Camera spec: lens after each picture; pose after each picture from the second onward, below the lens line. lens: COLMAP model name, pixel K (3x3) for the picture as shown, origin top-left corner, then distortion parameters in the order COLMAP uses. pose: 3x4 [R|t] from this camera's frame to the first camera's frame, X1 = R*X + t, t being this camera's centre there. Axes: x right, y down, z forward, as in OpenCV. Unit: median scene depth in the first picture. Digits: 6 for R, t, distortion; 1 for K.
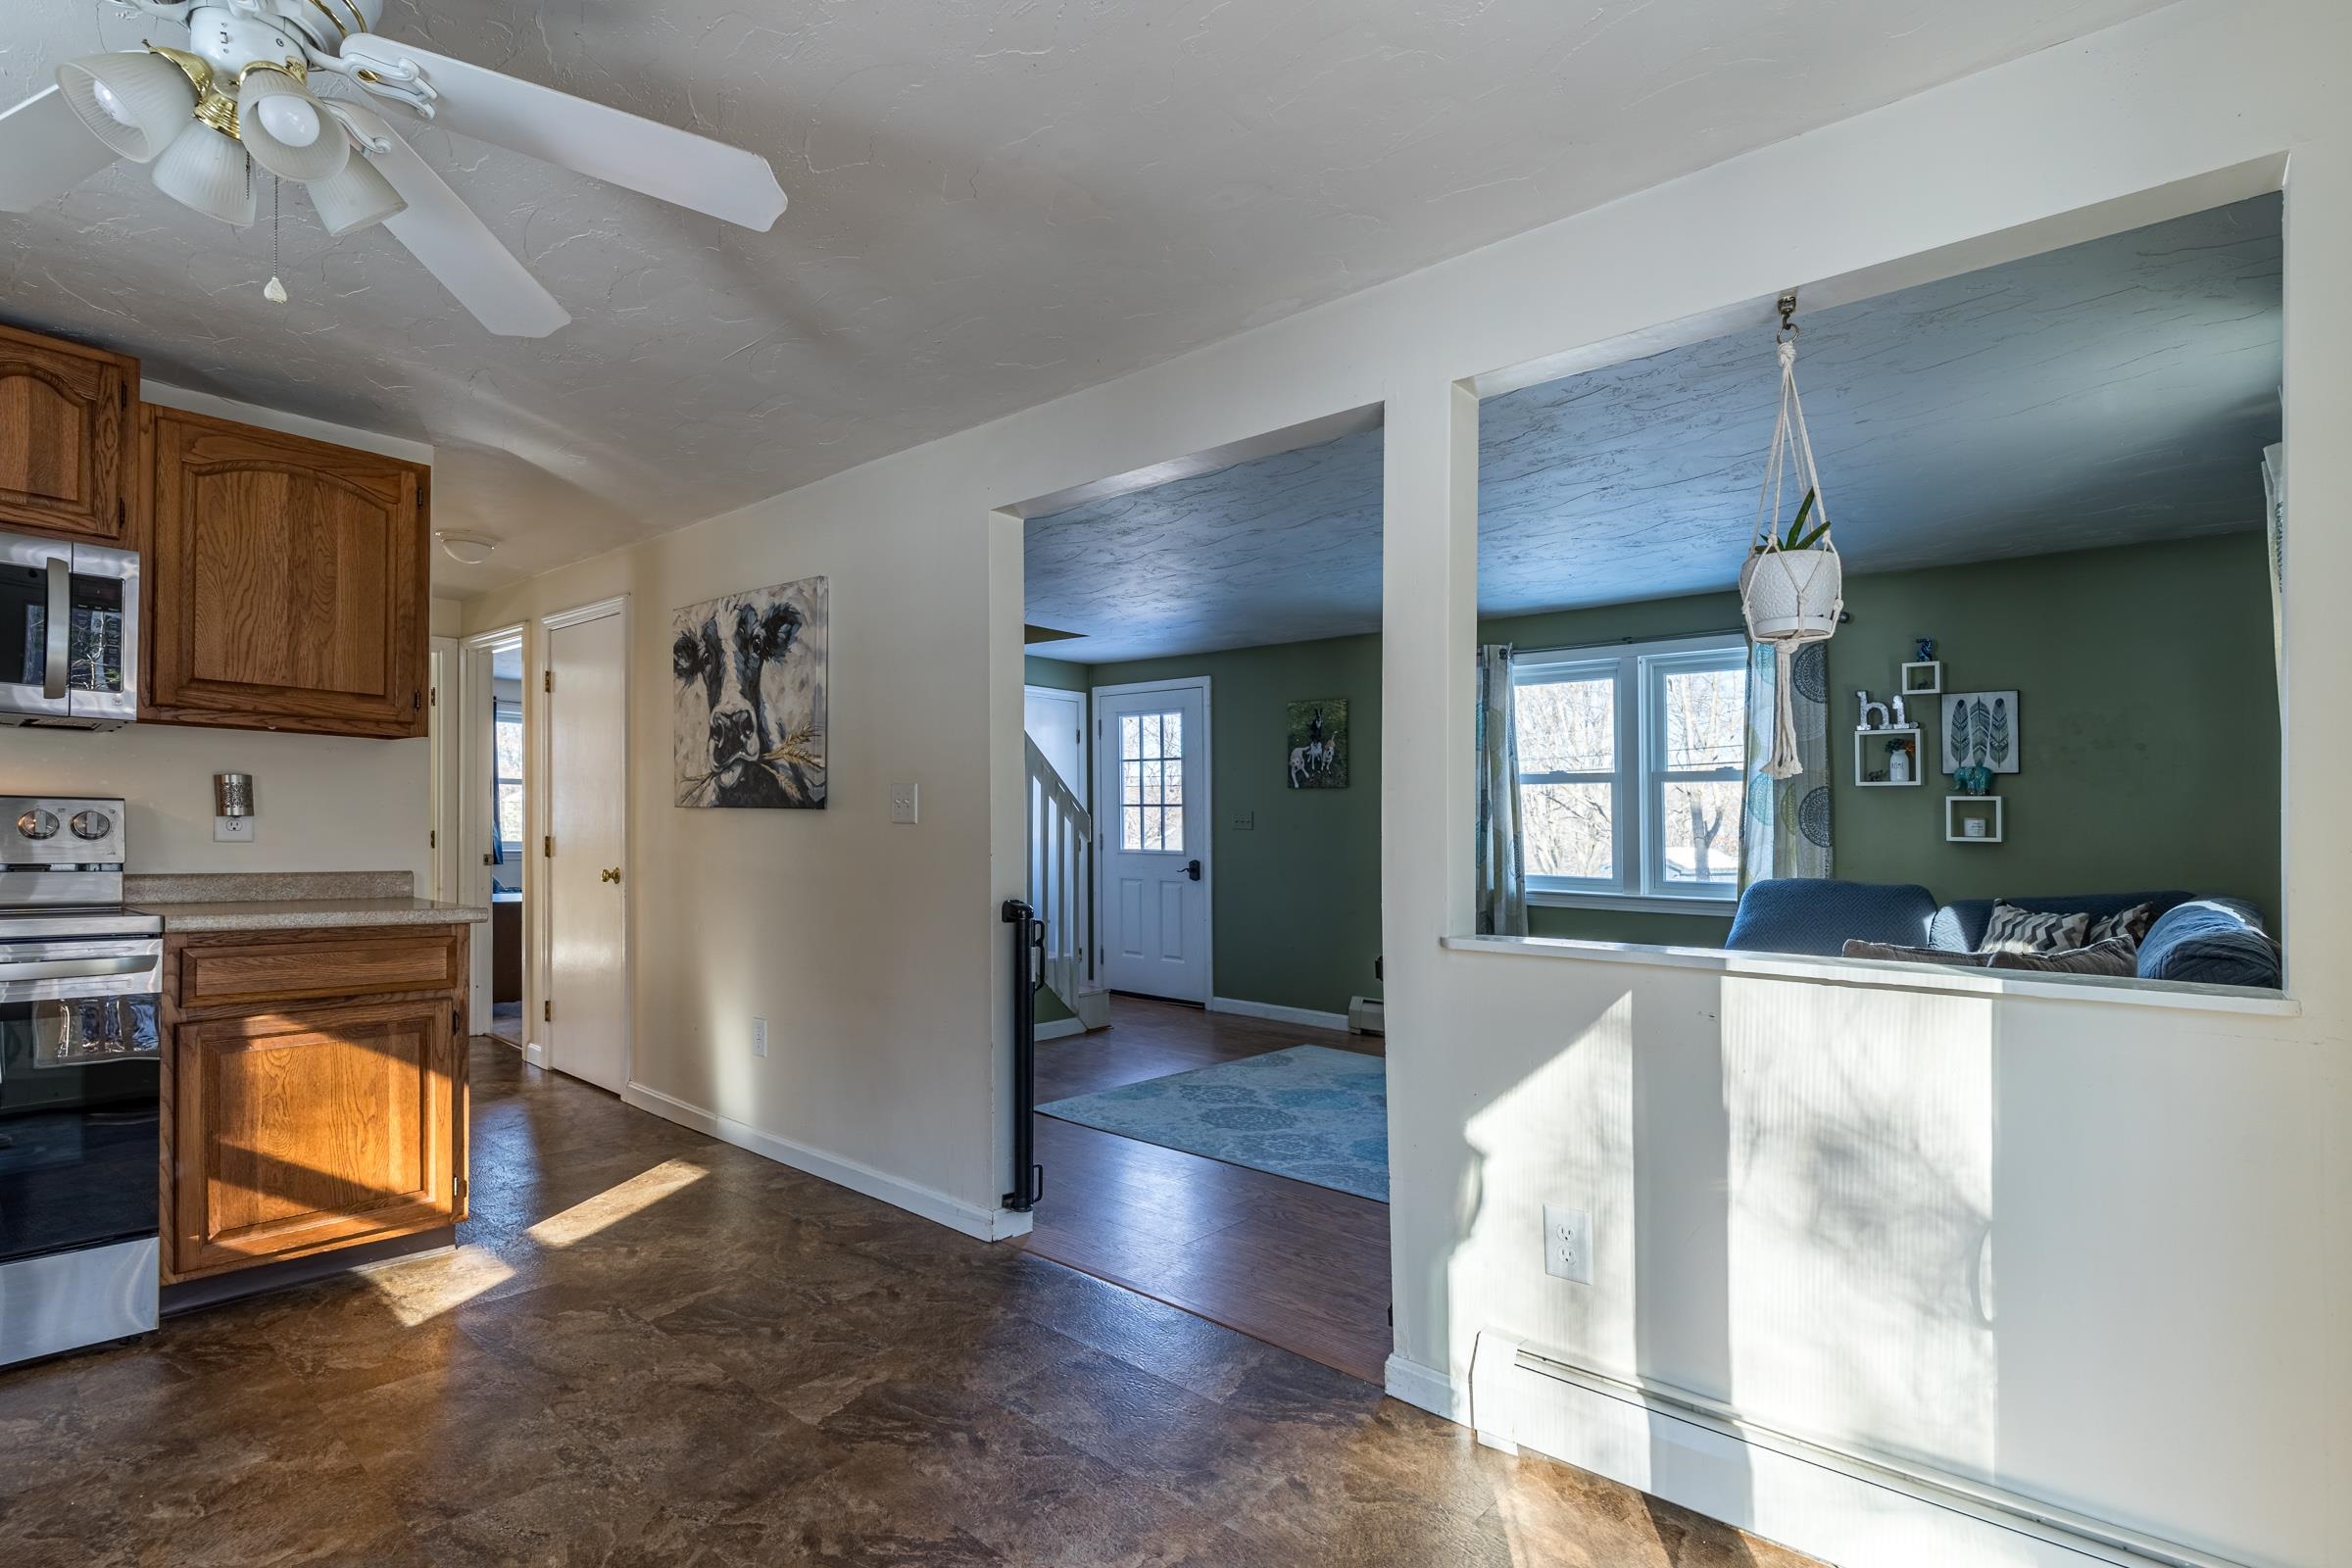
lens RADIAL K [[1131.6, 0, 1166.5], [0, 1131.6, 756.8], [0, 0, 1]] dist [0.001288, 0.000184]
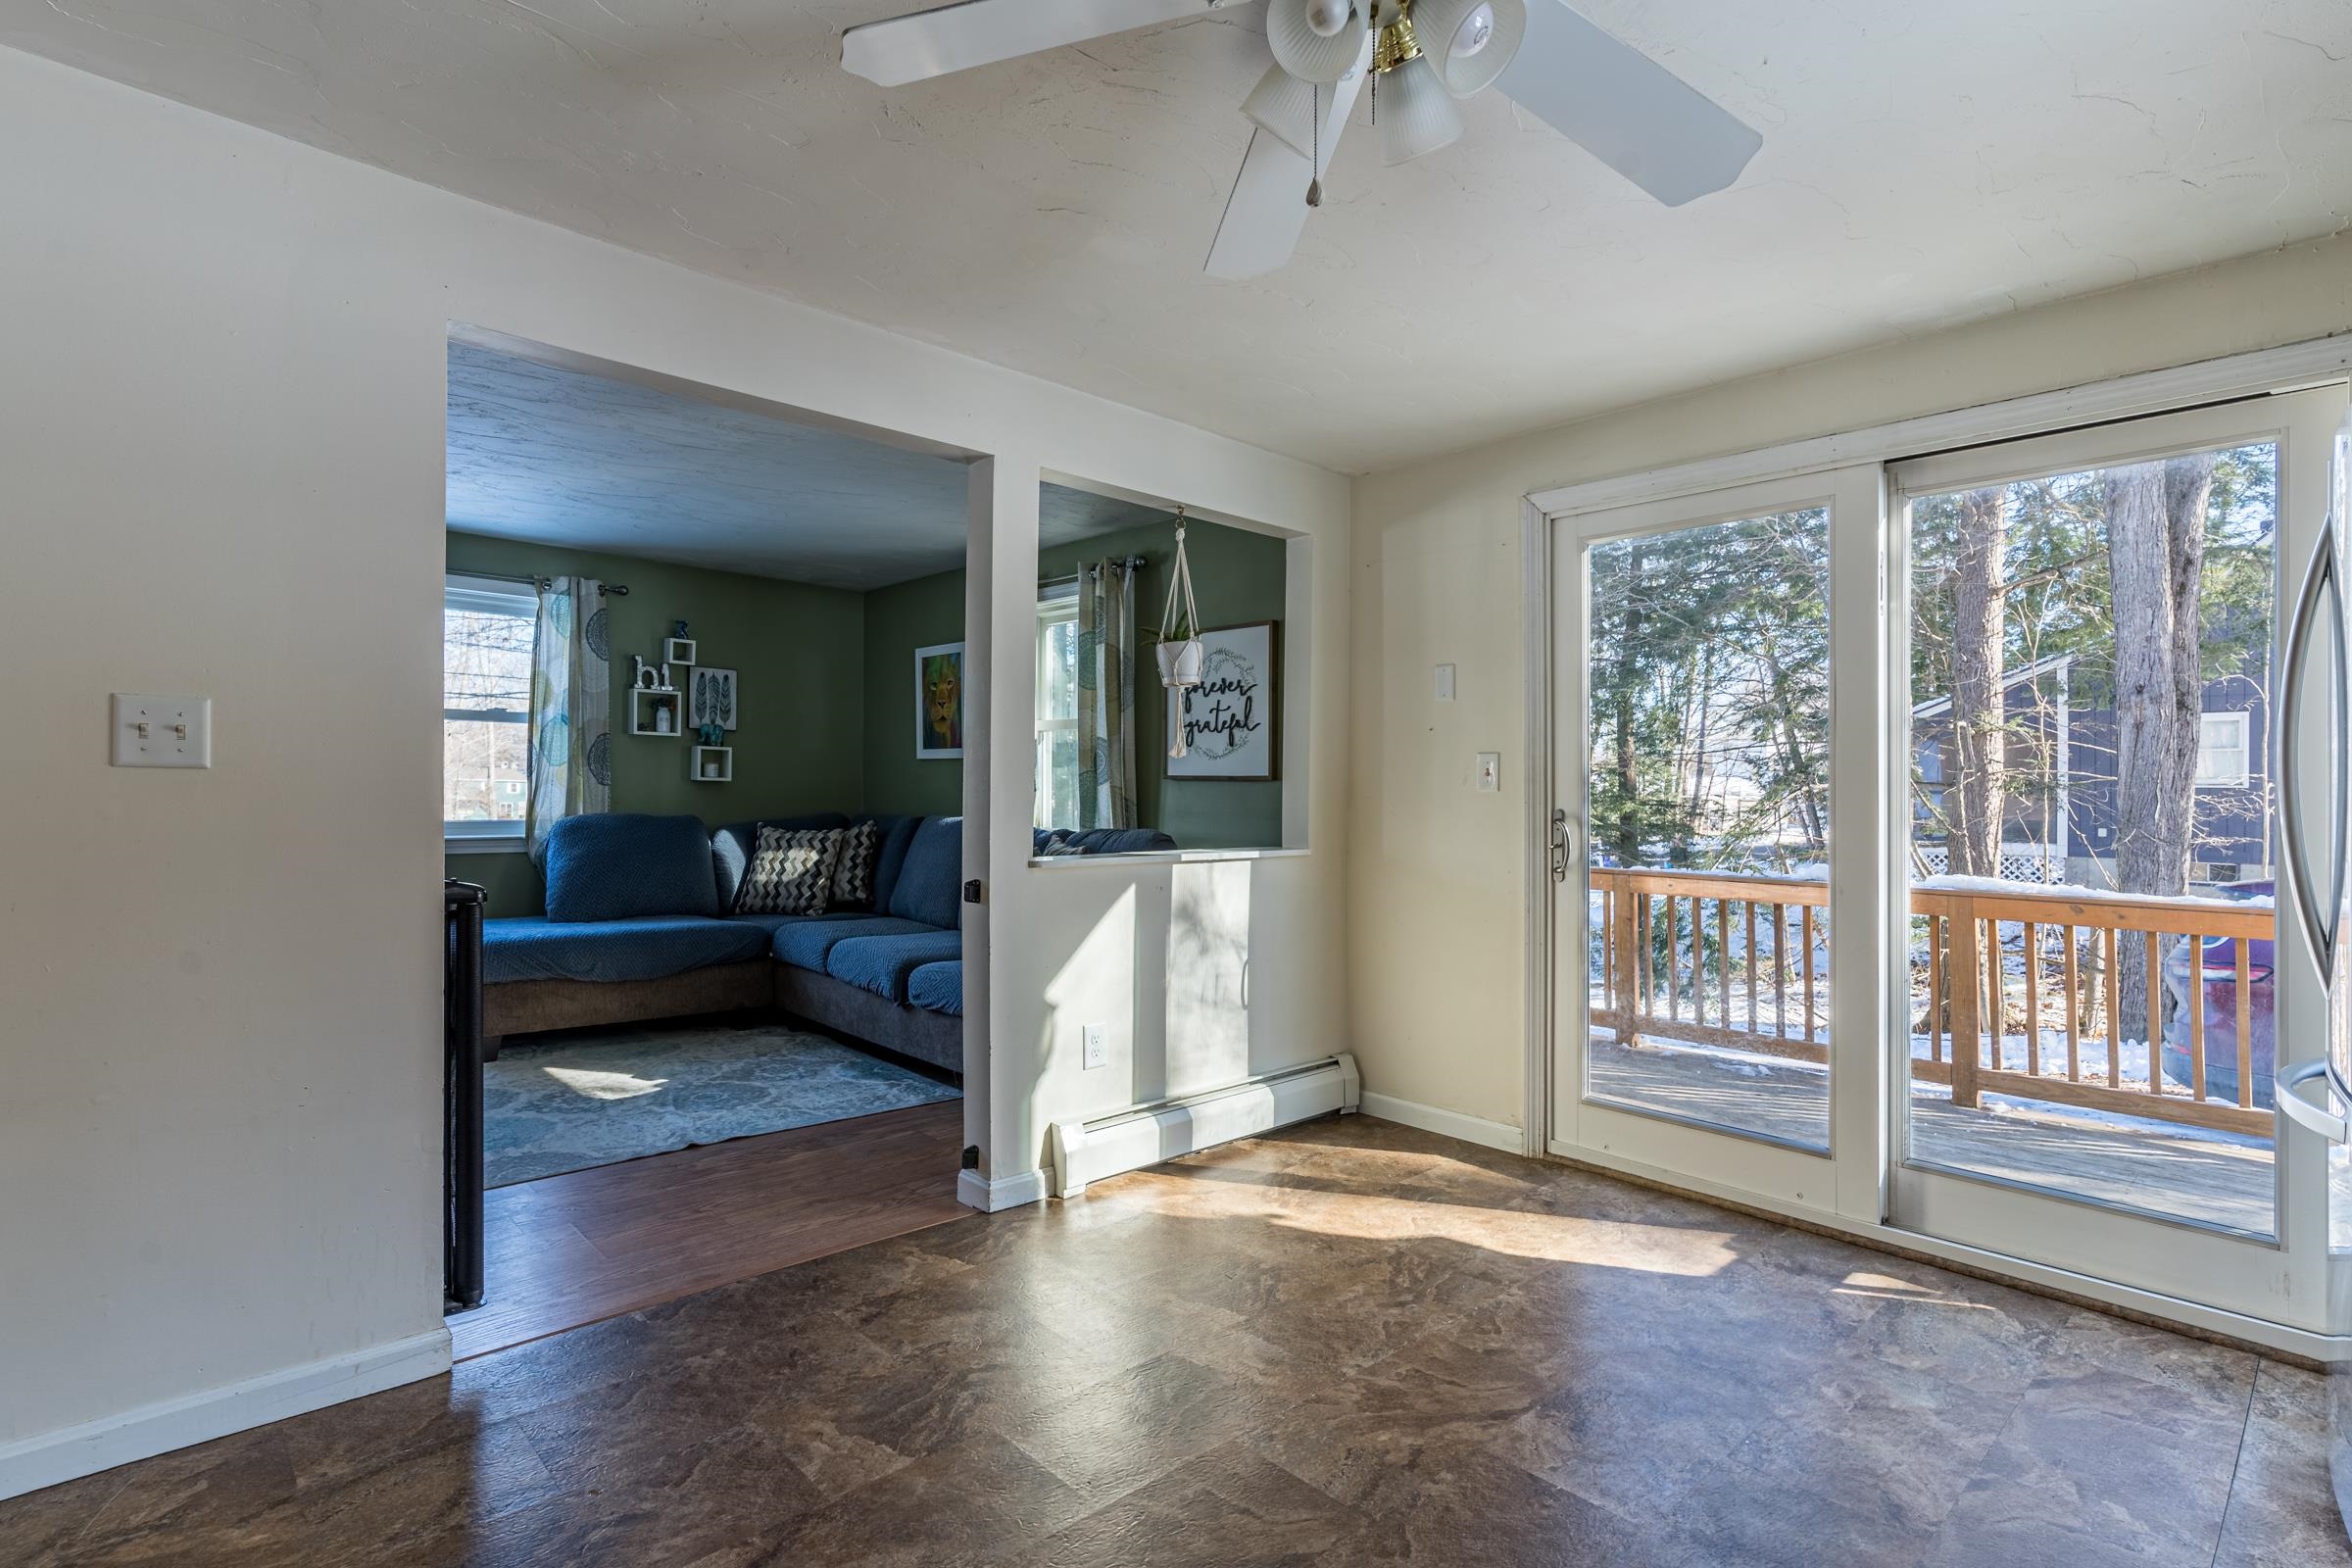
lens RADIAL K [[1131.6, 0, 1162.5], [0, 1131.6, 772.6], [0, 0, 1]] dist [0.001288, 0.000184]
pose [[0.098102, -0.000915, 0.995176, -0.546085], [-0.081475, 0.996635, 0.008948, 0.010398], [-0.991836, -0.081960, 0.097697, 0.350612]]
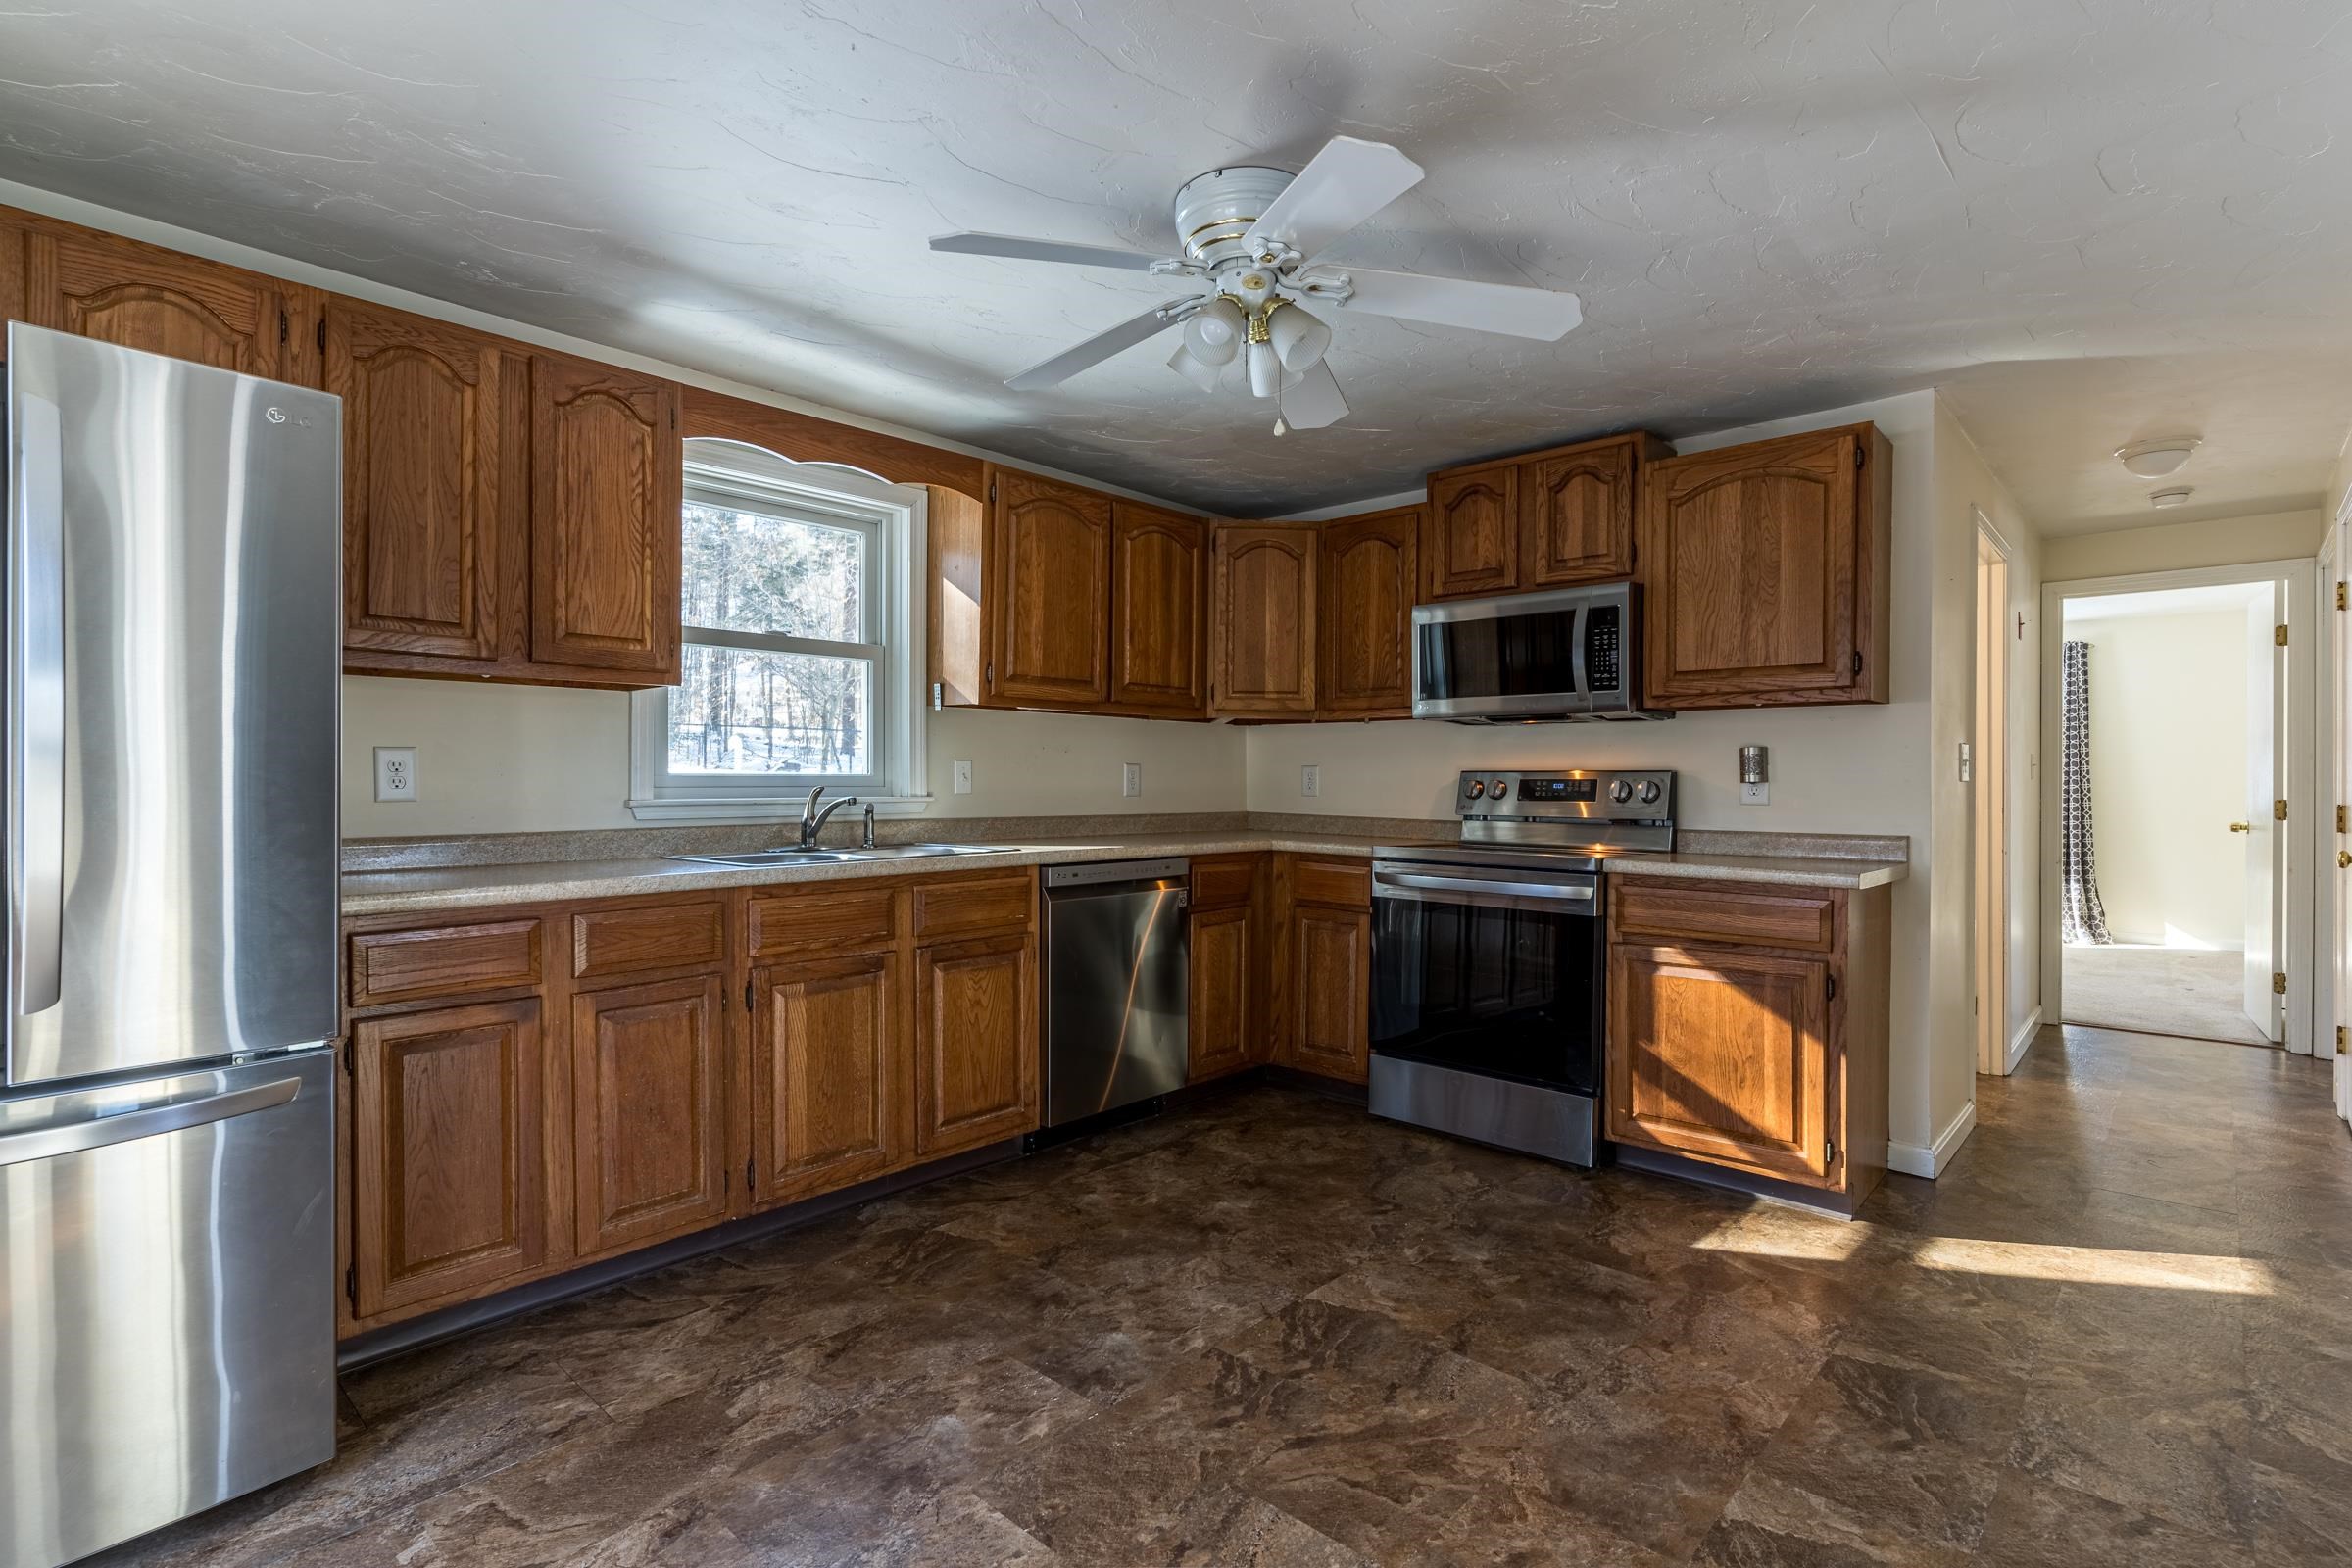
lens RADIAL K [[1131.6, 0, 1185.3], [0, 1131.6, 766.5], [0, 0, 1]] dist [0.001288, 0.000184]
pose [[-0.020165, -0.027452, -0.999420, 0.243497], [0.064157, 0.997527, -0.028695, 0.022180], [0.997736, -0.064699, -0.018354, 0.304152]]
